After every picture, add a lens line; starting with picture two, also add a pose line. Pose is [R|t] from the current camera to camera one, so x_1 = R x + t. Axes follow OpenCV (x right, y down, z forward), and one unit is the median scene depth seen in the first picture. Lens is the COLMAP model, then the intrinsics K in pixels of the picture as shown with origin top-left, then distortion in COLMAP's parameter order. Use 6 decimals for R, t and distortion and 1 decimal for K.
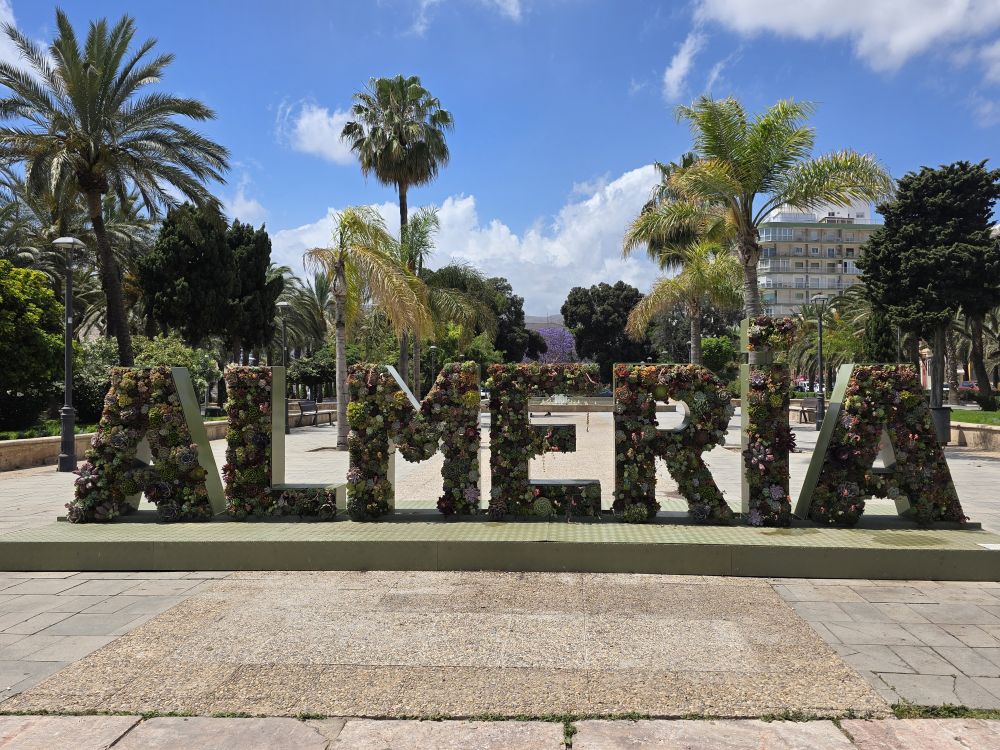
lens RADIAL K [[822.0, 0, 501.5], [0, 822.0, 377.6], [0, 0, 1]] dist [0.068192, -0.000052]
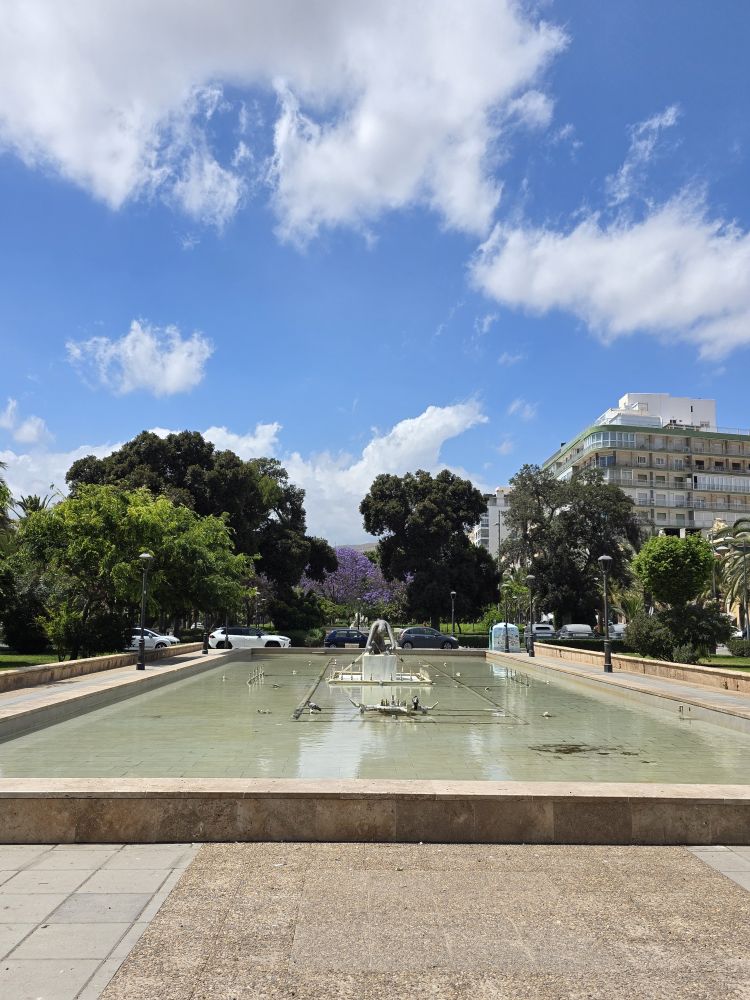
lens RADIAL K [[822.0, 0, 377.3], [0, 822.0, 500.8], [0, 0, 1]] dist [0.068192, -0.000052]
pose [[0.994264, 0.027670, 0.103308, 0.016600], [-0.013834, 0.991111, -0.132314, 0.000503], [-0.106051, 0.130126, 0.985810, 0.330944]]
